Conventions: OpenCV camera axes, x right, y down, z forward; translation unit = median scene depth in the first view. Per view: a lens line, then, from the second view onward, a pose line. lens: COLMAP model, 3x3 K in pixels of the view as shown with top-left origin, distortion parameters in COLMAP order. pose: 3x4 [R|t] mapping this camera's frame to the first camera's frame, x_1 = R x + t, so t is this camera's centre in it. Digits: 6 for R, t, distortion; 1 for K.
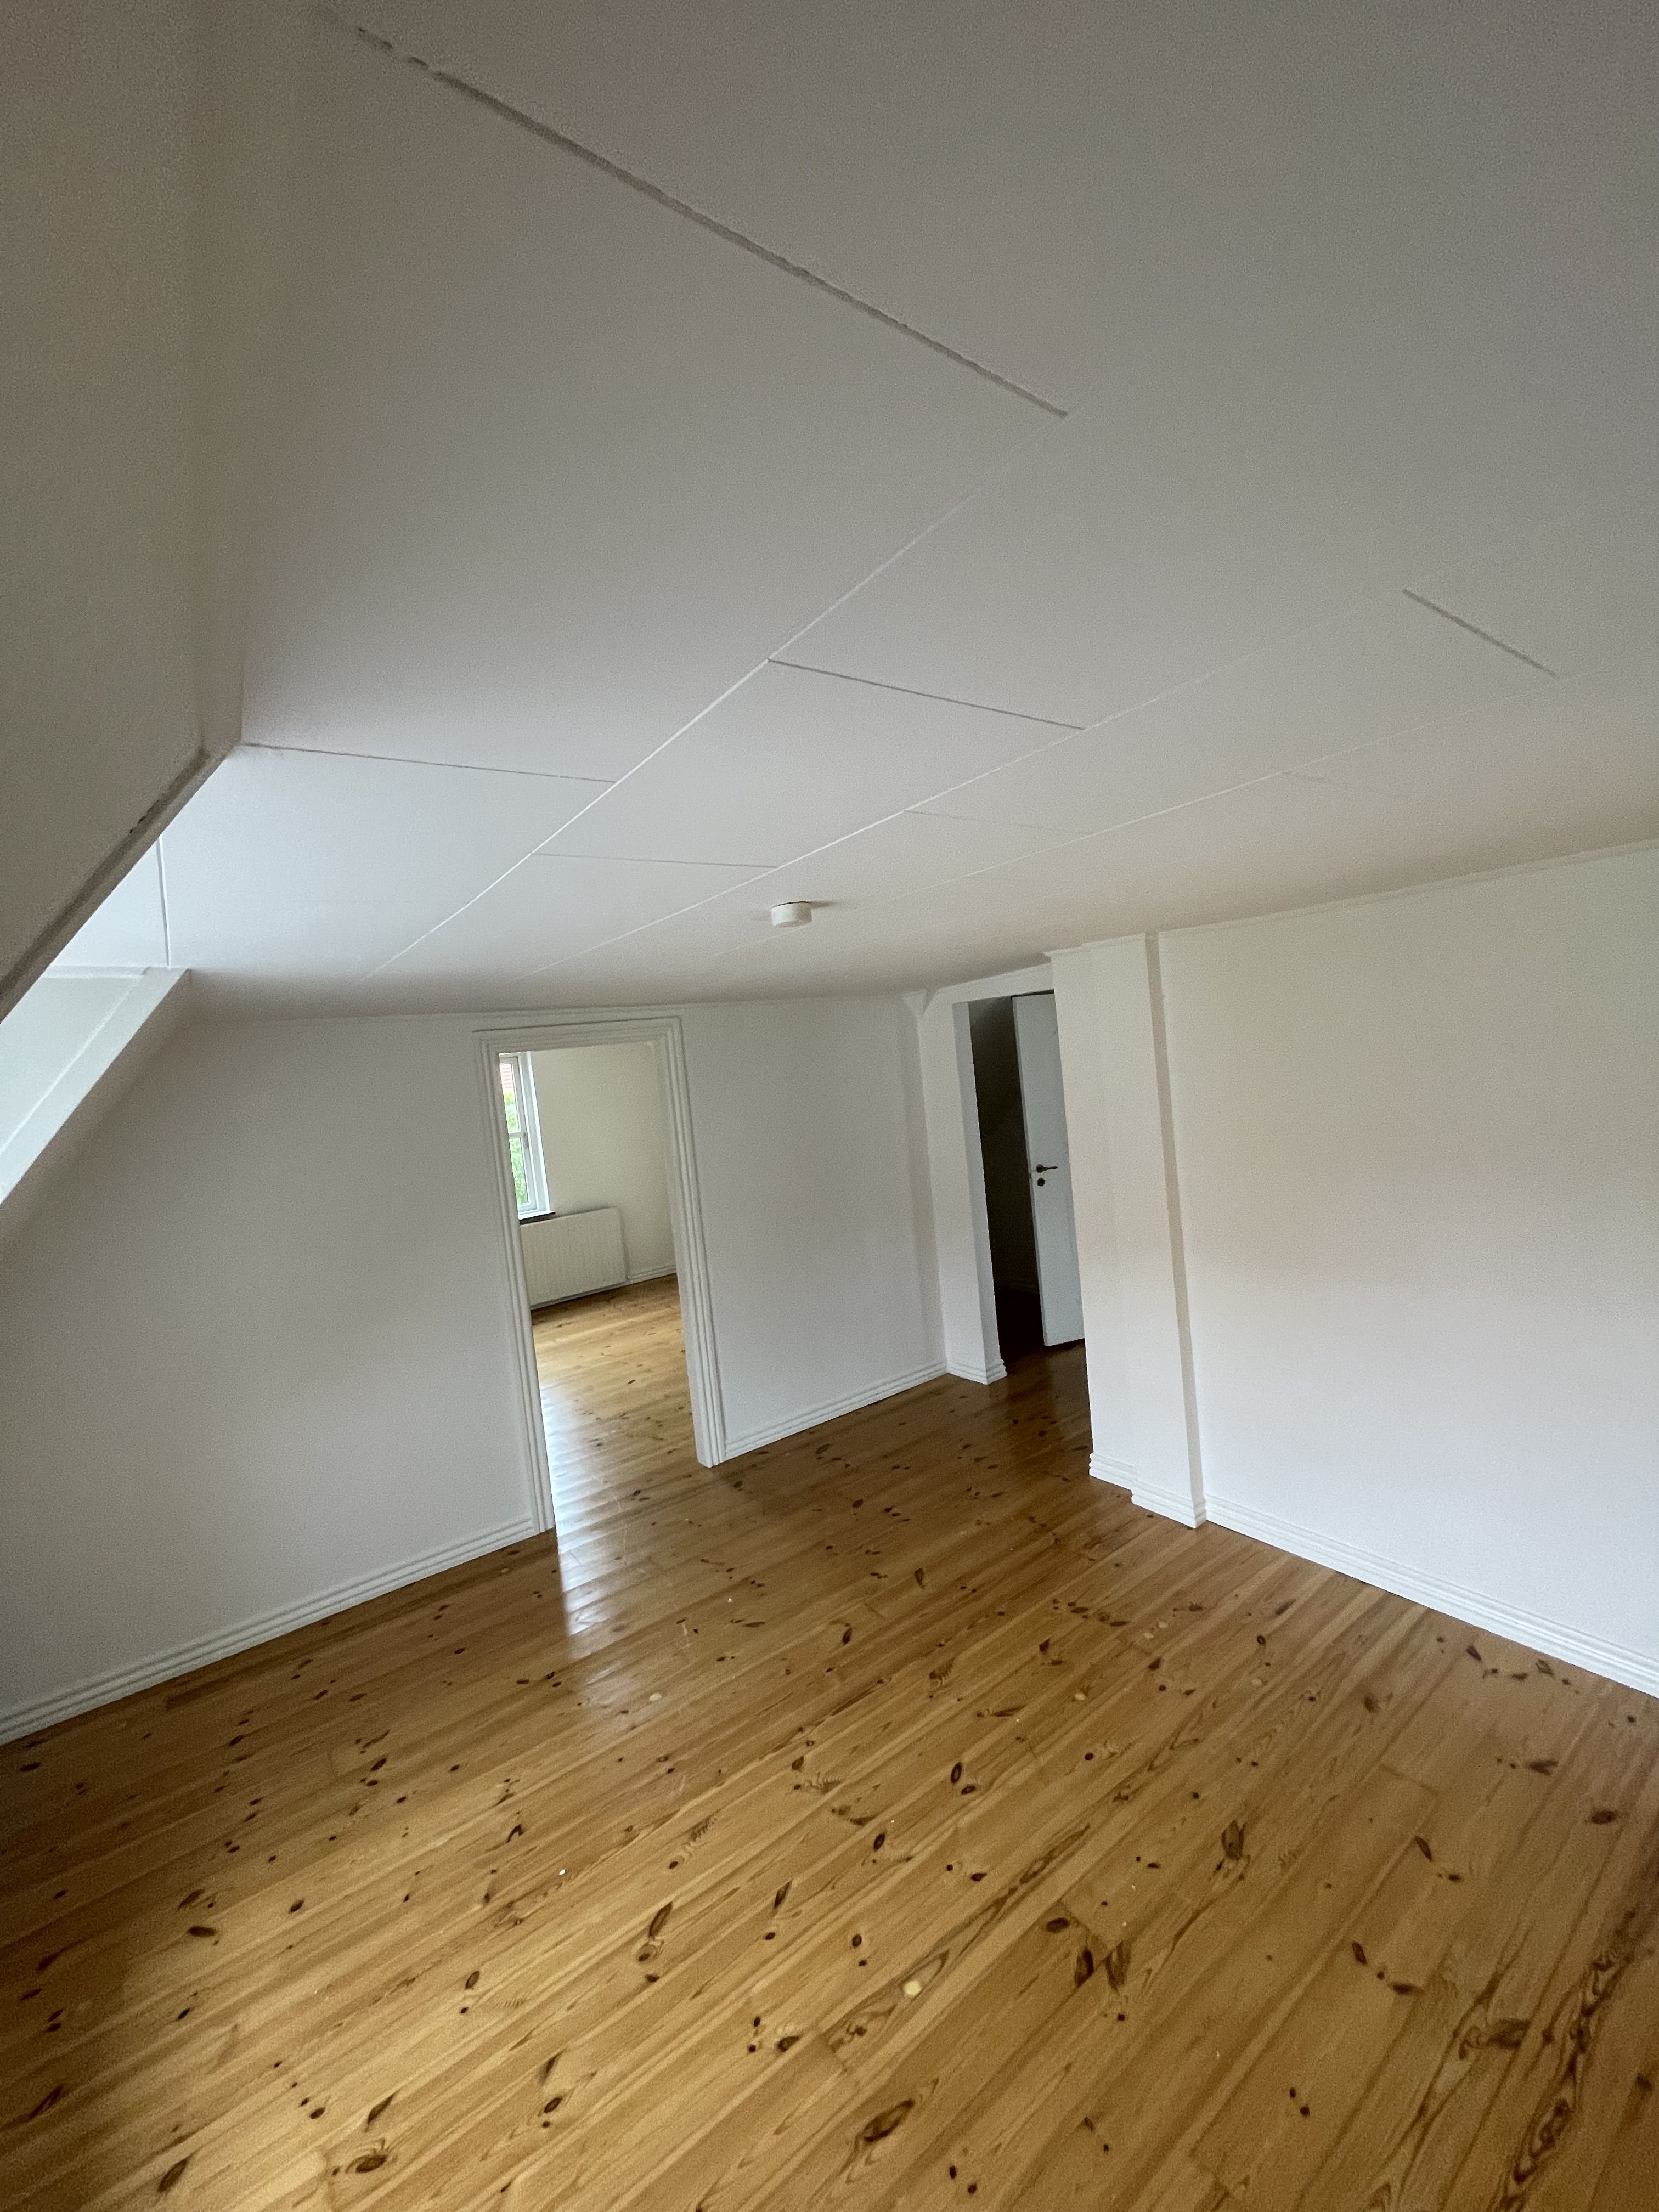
lens RADIAL K [[891.3, 0, 812.6], [0, 891.3, 1099.4], [0, 0, 1]] dist [0.000761, 0.000313]
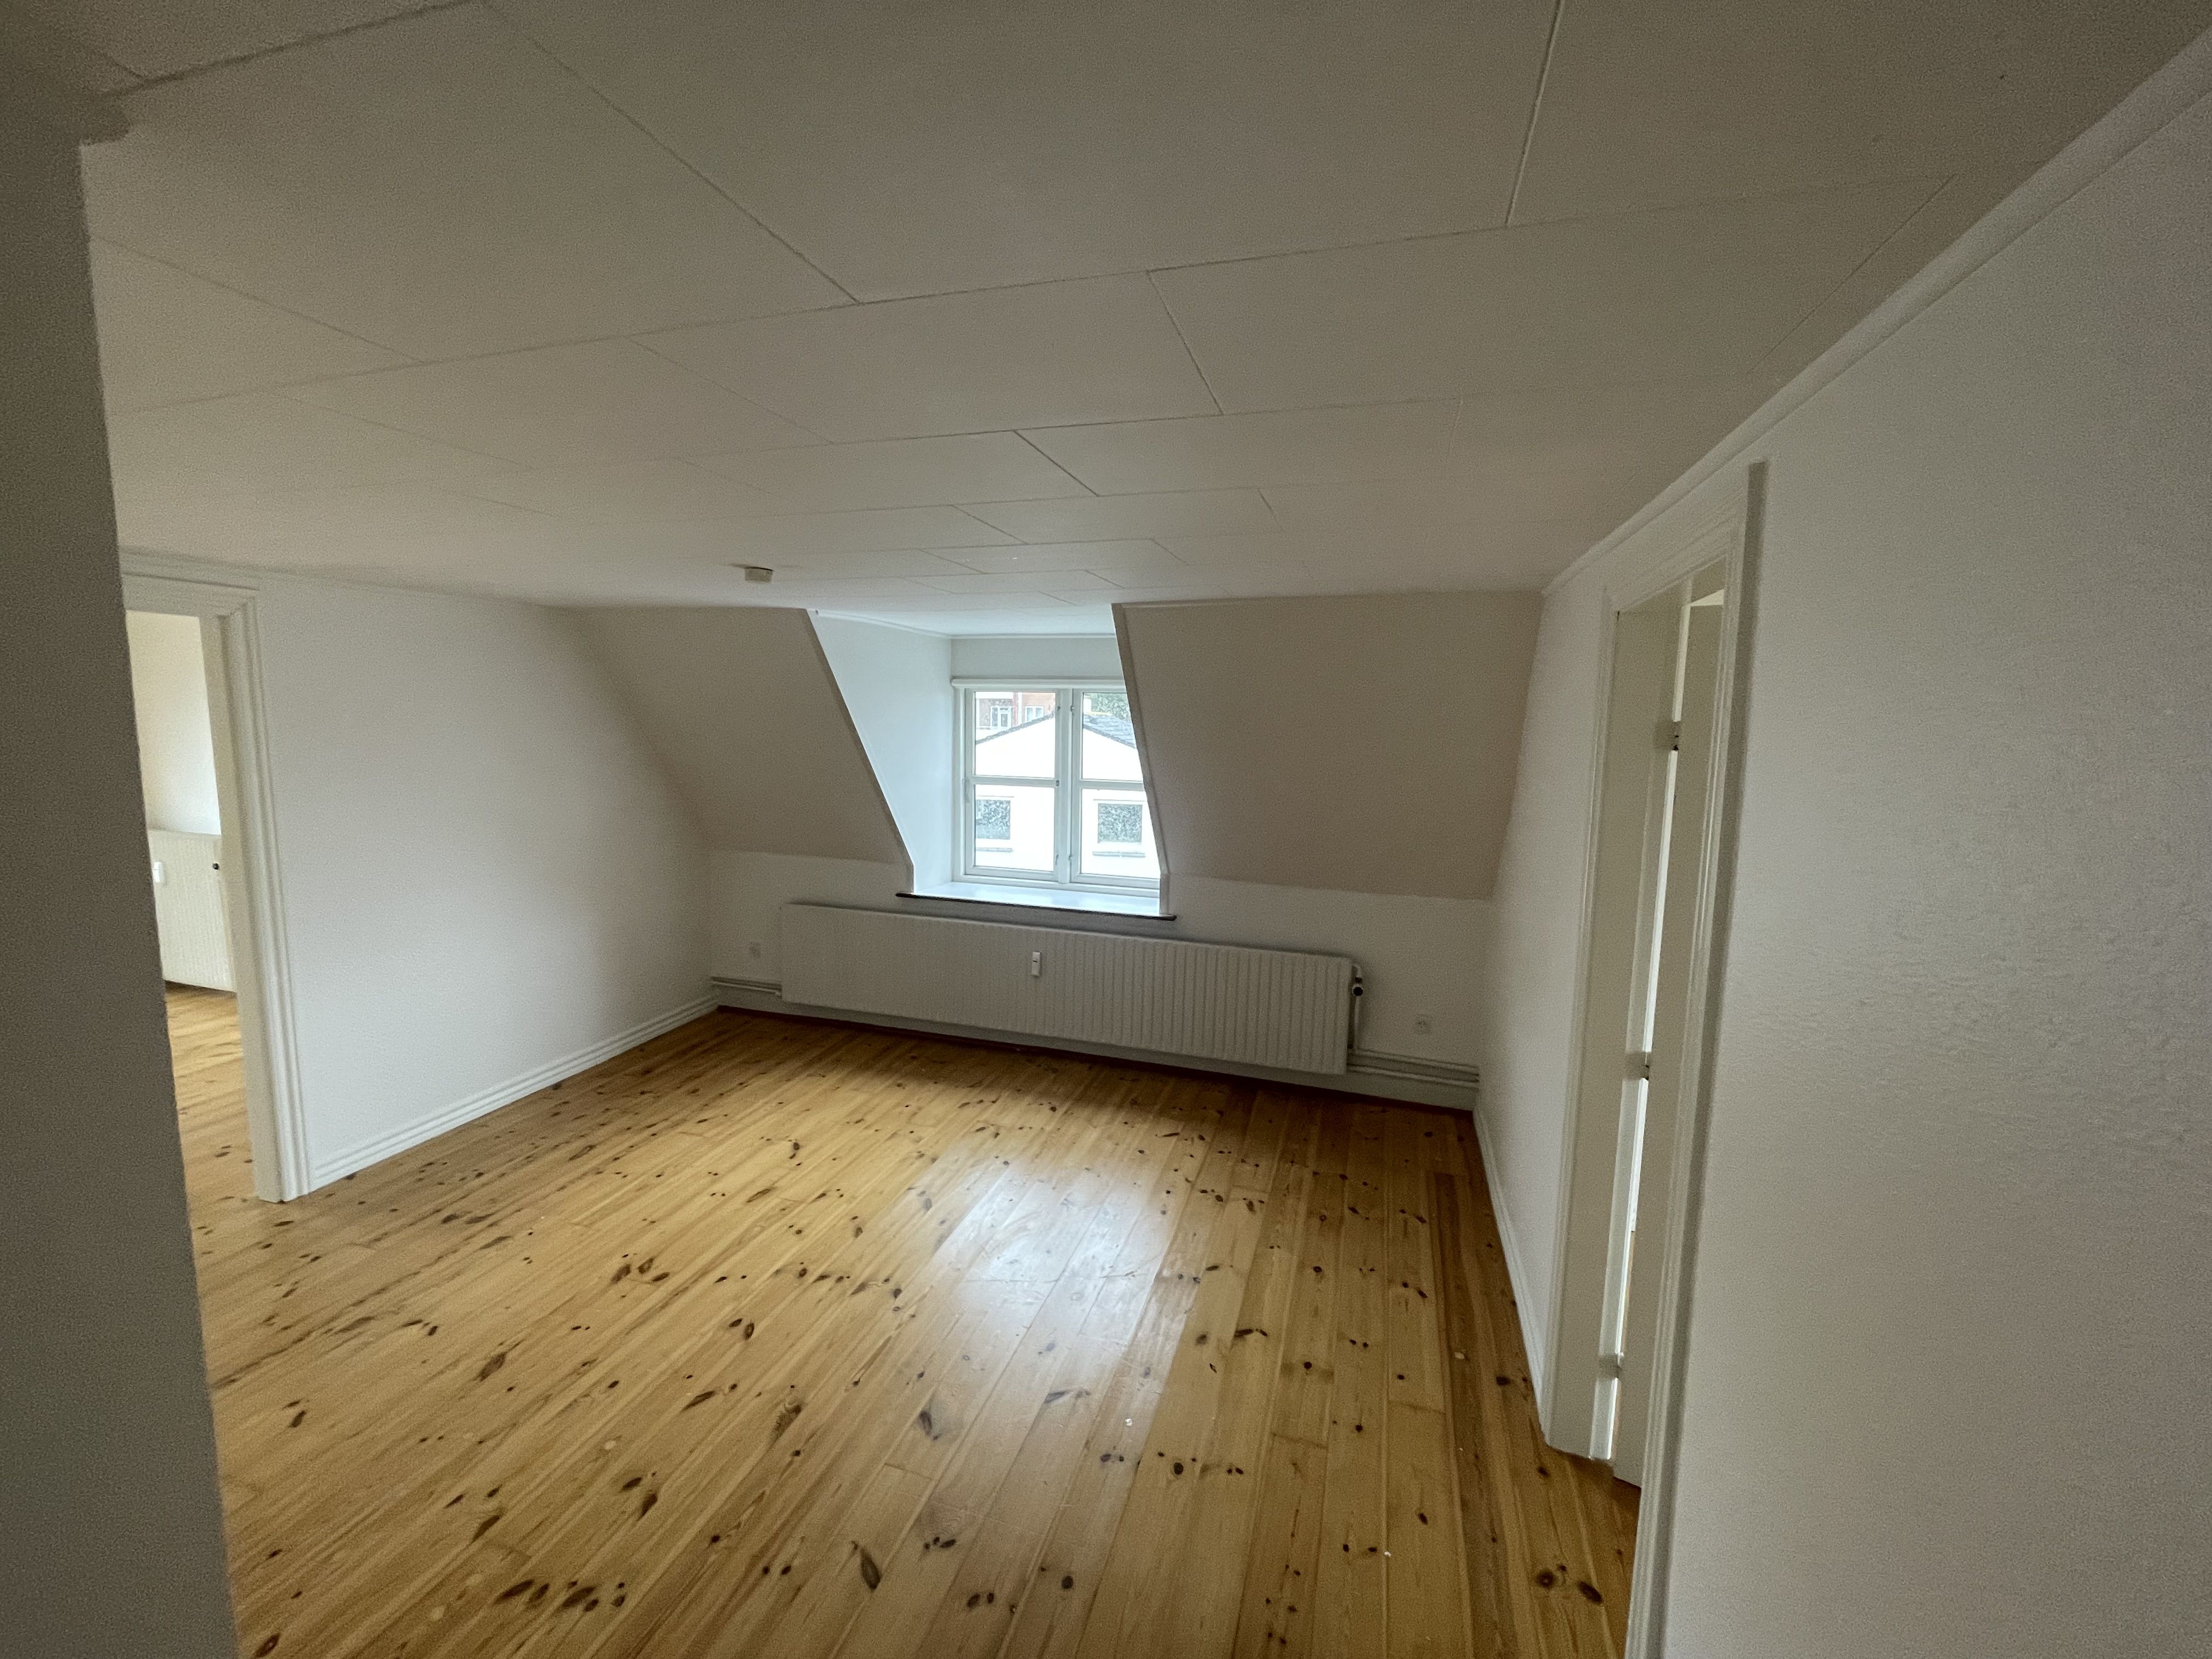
lens RADIAL K [[891.3, 0, 1104.6], [0, 891.3, 824.6], [0, 0, 1]] dist [0.000761, 0.000313]
pose [[-0.791818, 0.161621, -0.588985, 0.361931], [0.036114, 0.975054, 0.219010, -0.087990], [0.609689, 0.152145, -0.777902, 2.032631]]
